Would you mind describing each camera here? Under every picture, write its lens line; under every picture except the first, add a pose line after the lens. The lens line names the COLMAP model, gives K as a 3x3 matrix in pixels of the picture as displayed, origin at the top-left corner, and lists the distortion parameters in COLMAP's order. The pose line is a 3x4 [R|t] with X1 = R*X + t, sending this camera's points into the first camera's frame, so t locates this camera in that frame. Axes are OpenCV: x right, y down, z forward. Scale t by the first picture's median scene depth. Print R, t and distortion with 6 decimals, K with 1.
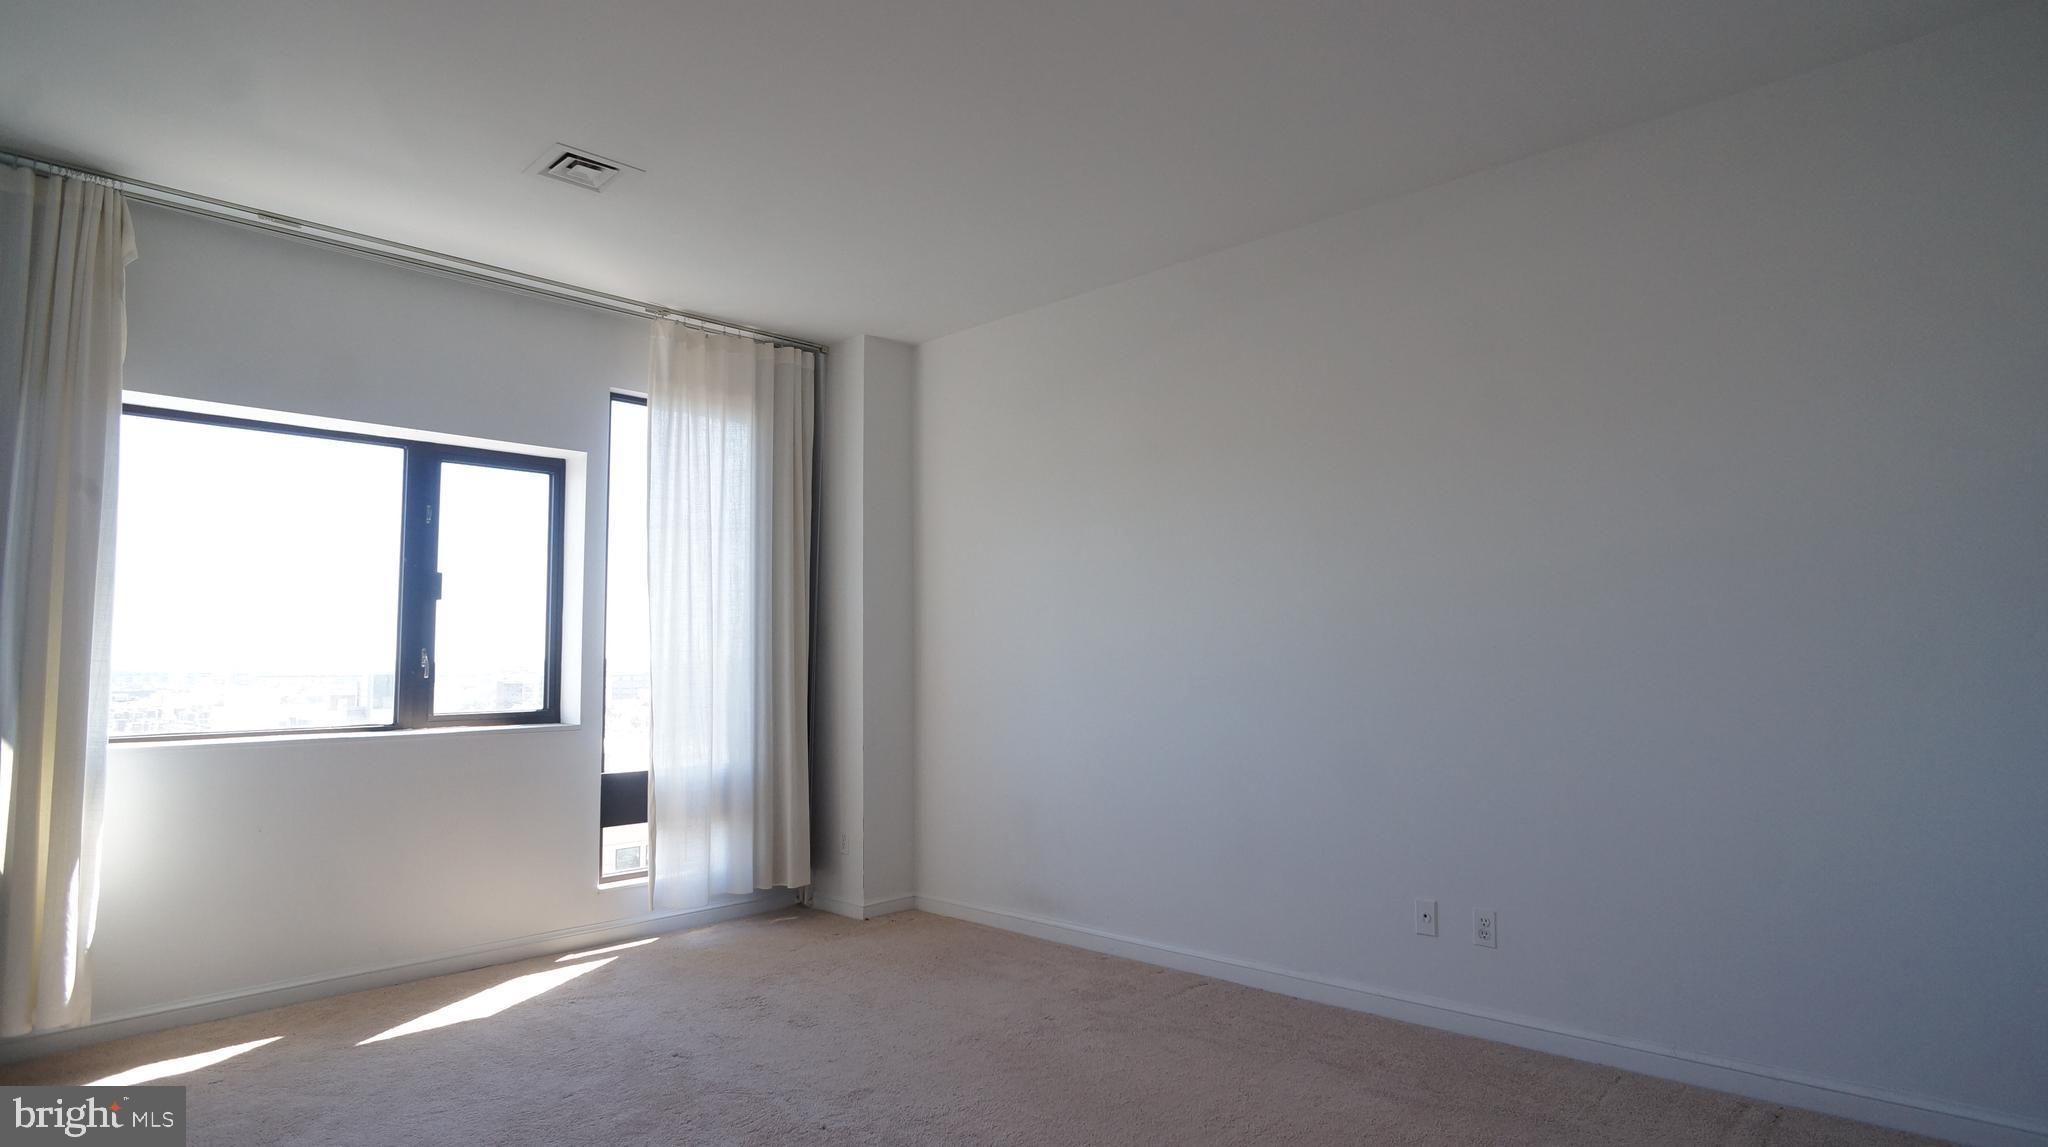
lens RADIAL K [[1072.1, 0, 1009.0], [0, 1072.1, 560.8], [0, 0, 1]] dist [-0.035249, 0.015738]
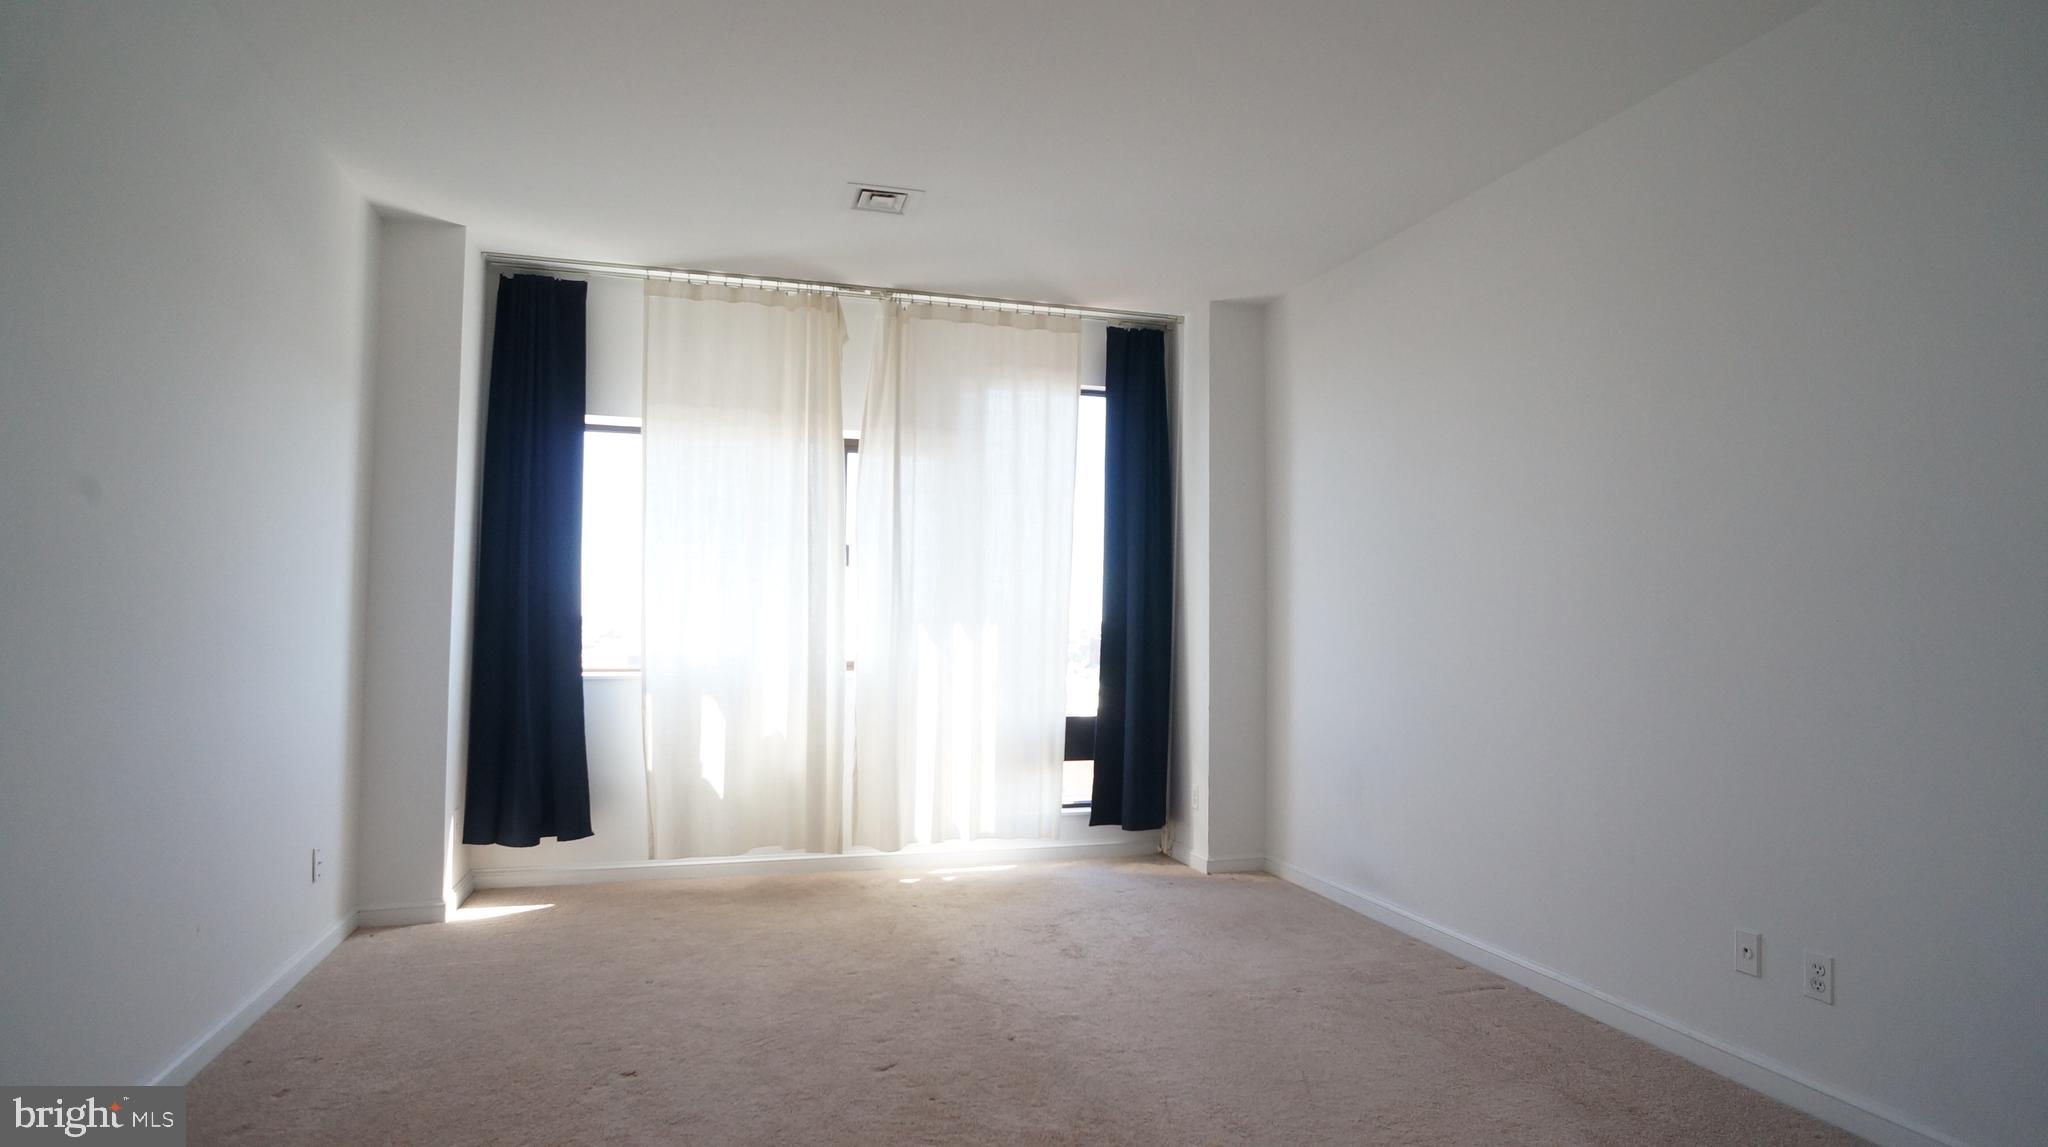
lens RADIAL K [[1072.1, 0, 1021.2], [0, 1072.1, 571.3], [0, 0, 1]] dist [-0.035249, 0.015738]
pose [[0.873724, -0.002298, -0.486417, 0.298871], [0.026691, 0.998709, 0.043226, -0.008402], [0.485690, -0.050751, 0.872657, 0.033180]]
